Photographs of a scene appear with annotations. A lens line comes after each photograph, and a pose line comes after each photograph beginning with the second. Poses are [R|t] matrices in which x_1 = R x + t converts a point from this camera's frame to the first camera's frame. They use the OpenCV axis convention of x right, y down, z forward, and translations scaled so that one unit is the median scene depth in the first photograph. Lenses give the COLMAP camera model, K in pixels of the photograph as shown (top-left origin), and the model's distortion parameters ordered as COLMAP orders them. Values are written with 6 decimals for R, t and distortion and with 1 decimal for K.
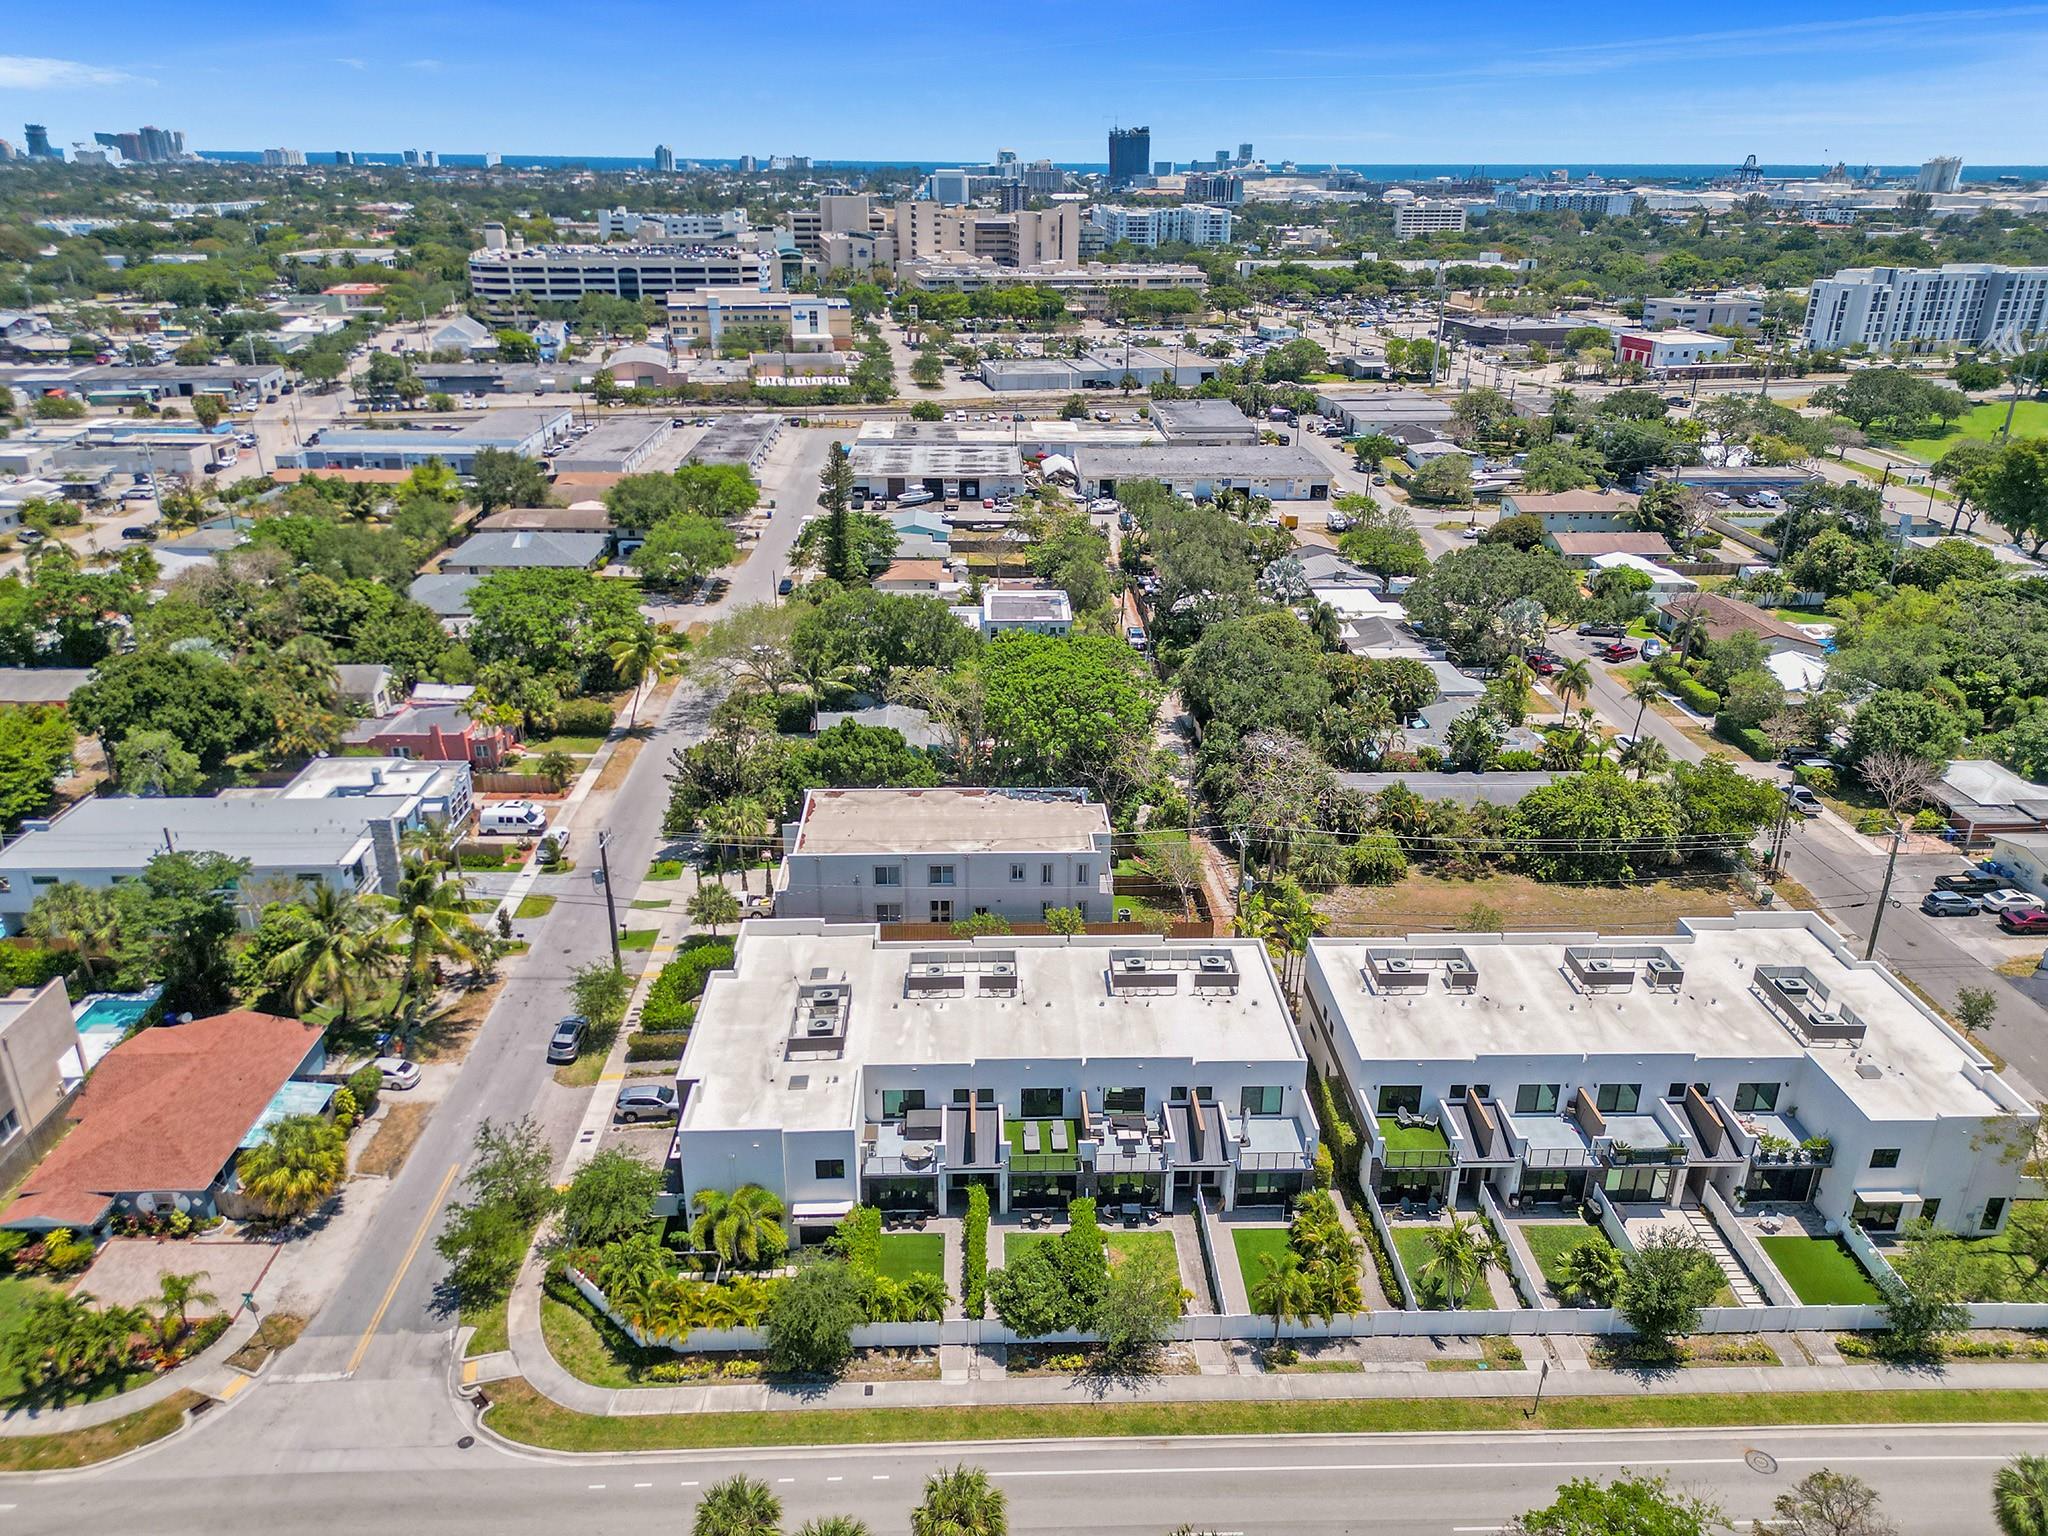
lens RADIAL K [[1437.1, 0, 1021.9], [0, 1437.1, 766.3], [0, 0, 1]] dist [0.069596, -0.053823]
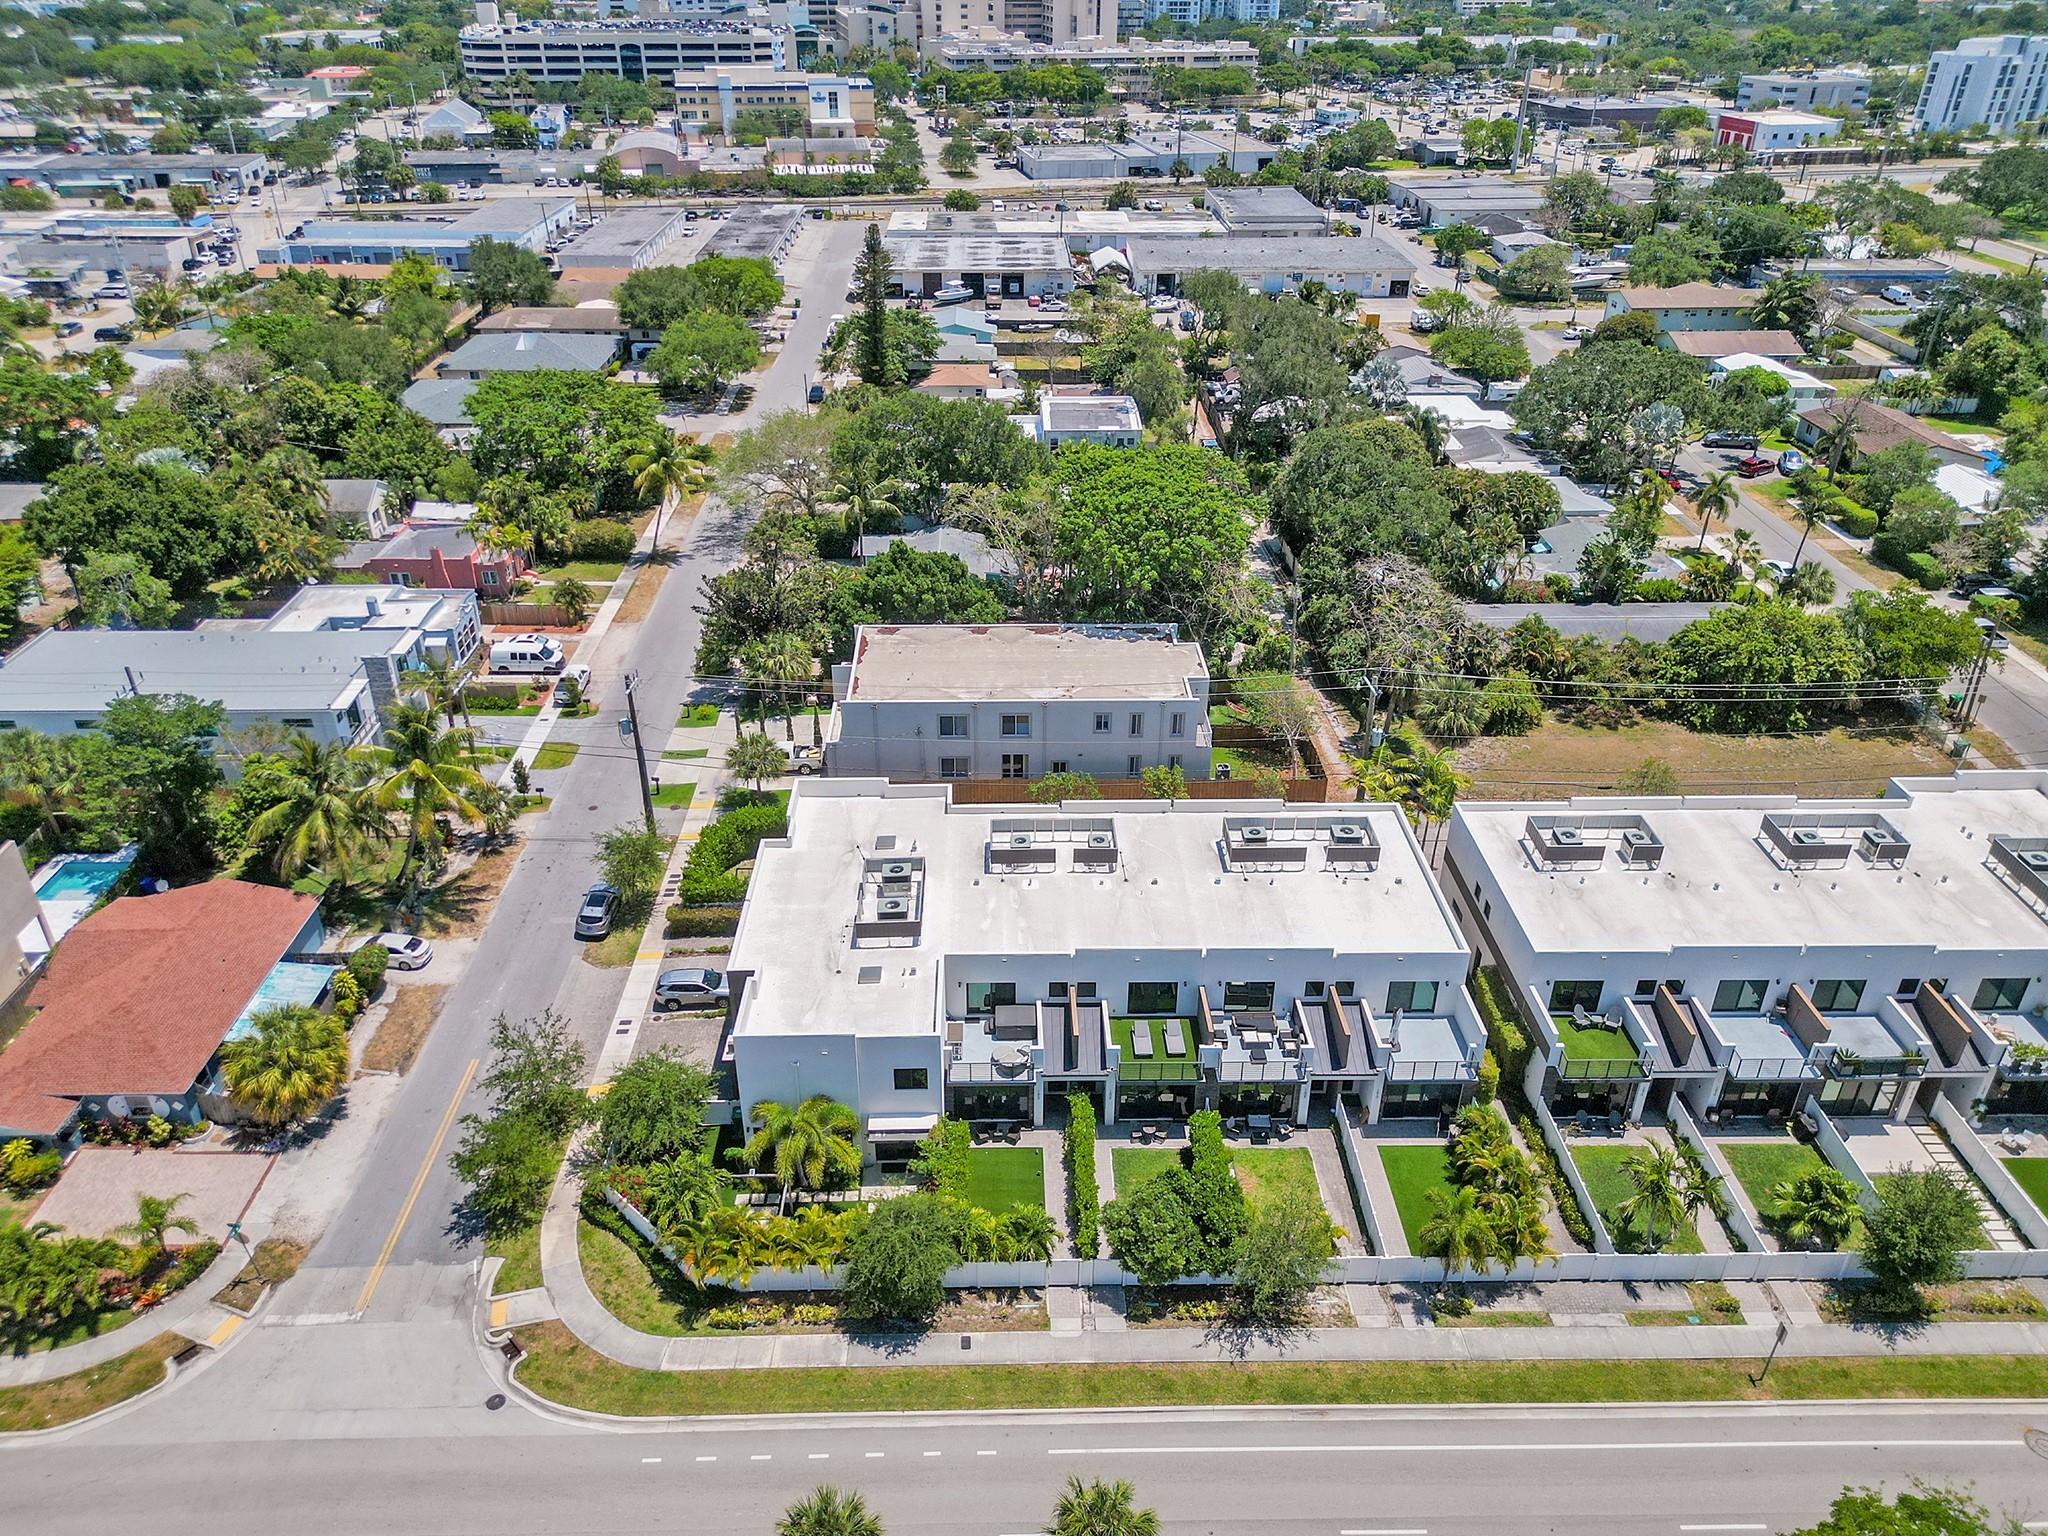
lens RADIAL K [[1437.1, 0, 1019.6], [0, 1437.1, 773.6], [0, 0, 1]] dist [0.069596, -0.053823]
pose [[0.999875, 0.003434, -0.015434, -0.047607], [-0.001483, 0.992196, 0.124681, -0.004423], [0.015742, -0.124643, 0.992077, 0.155053]]
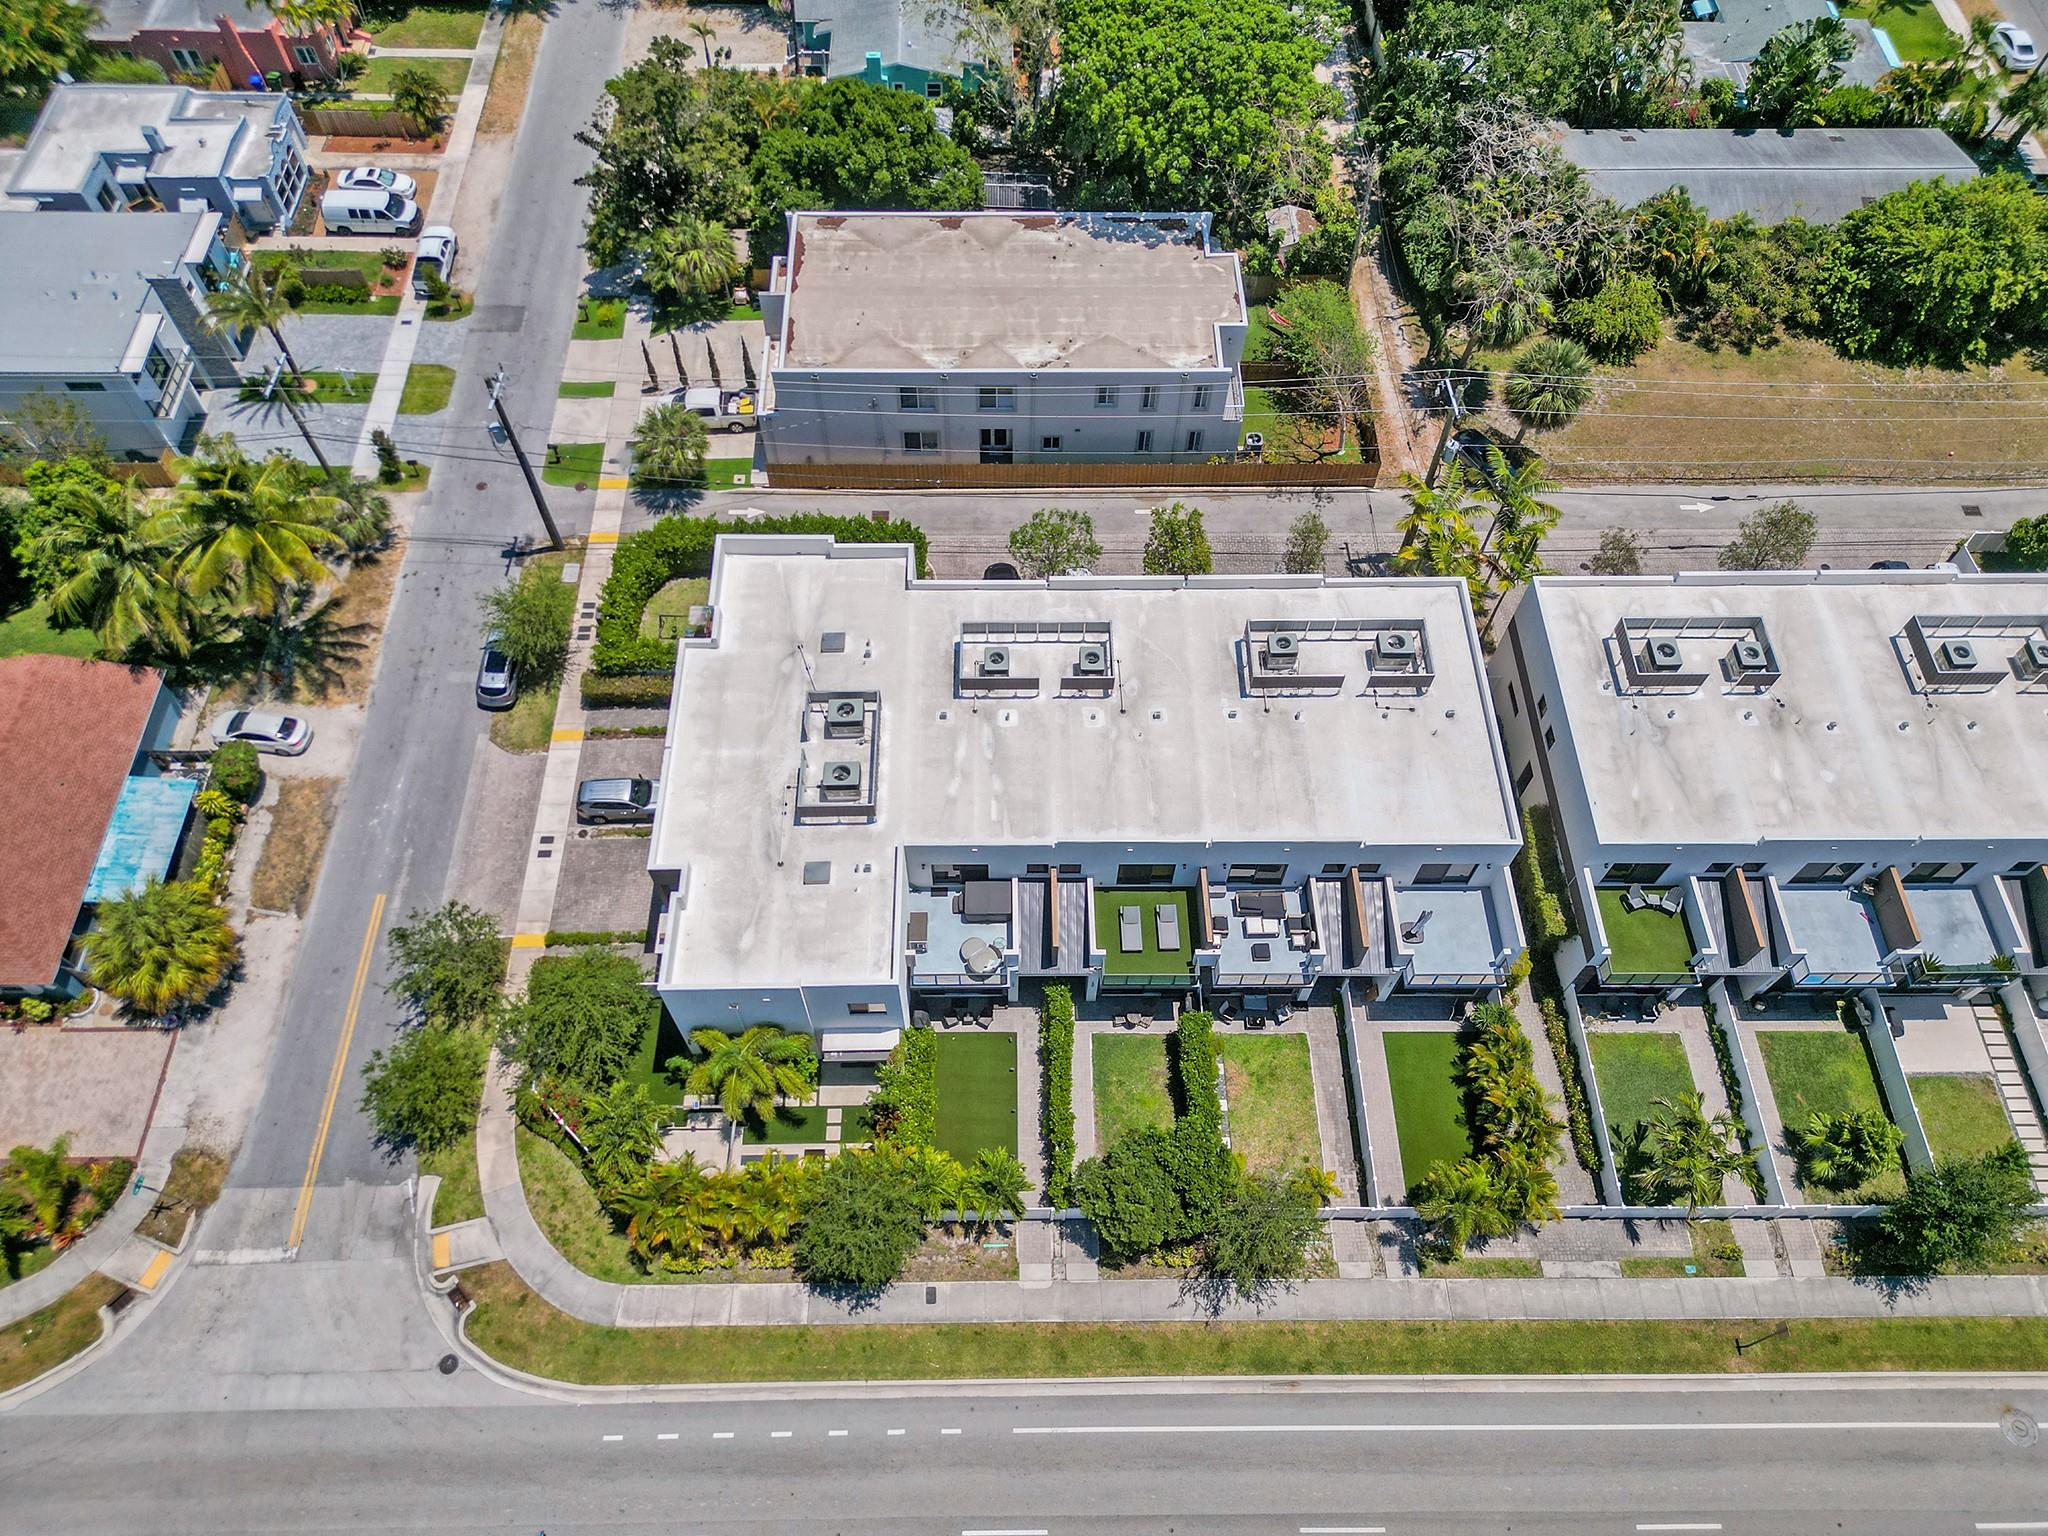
lens RADIAL K [[1437.1, 0, 1020.8], [0, 1437.1, 766.1], [0, 0, 1]] dist [0.069596, -0.053823]
pose [[0.999769, 0.019821, -0.008310, -0.041477], [-0.011200, 0.810465, 0.585679, -0.222894], [0.018344, -0.585451, 0.810500, 0.395375]]
